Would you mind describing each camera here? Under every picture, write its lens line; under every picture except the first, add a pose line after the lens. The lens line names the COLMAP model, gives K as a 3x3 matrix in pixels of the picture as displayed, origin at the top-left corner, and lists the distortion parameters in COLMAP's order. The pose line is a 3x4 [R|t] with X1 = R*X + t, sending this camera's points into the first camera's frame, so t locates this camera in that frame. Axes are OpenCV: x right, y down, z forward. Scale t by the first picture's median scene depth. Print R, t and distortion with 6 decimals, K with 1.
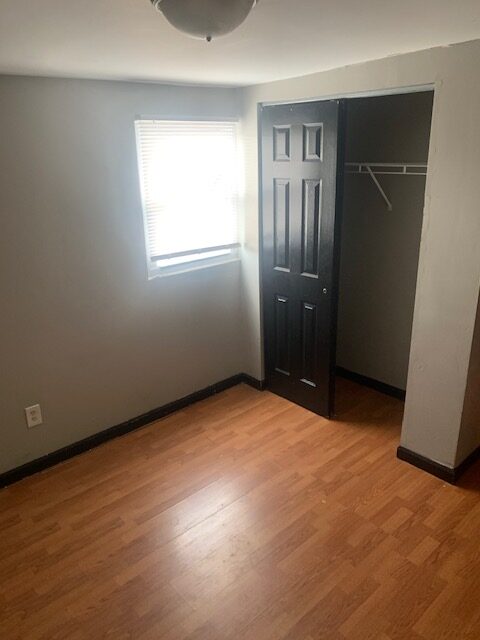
lens RADIAL K [[488.8, 0, 239.8], [0, 488.8, 318.9], [0, 0, 1]] dist [-0.002131, -0.003115]
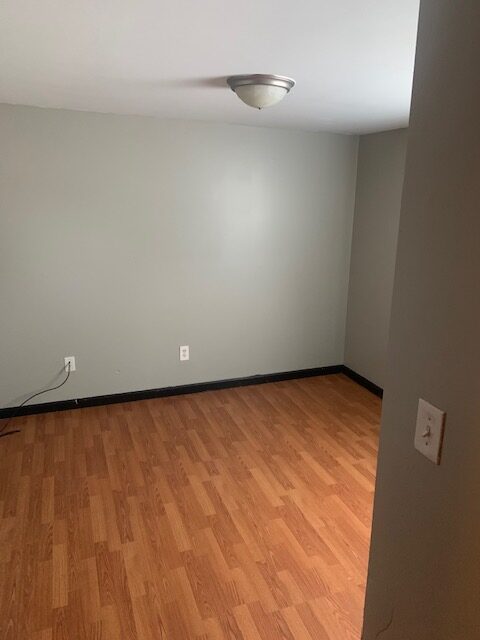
lens RADIAL K [[488.8, 0, 239.6], [0, 488.8, 320.6], [0, 0, 1]] dist [-0.002131, -0.003115]
pose [[-0.379965, 0.263532, -0.886667, 0.992993], [-0.310545, 0.866580, 0.390641, -0.327631], [0.871314, 0.423780, -0.247431, 0.957933]]
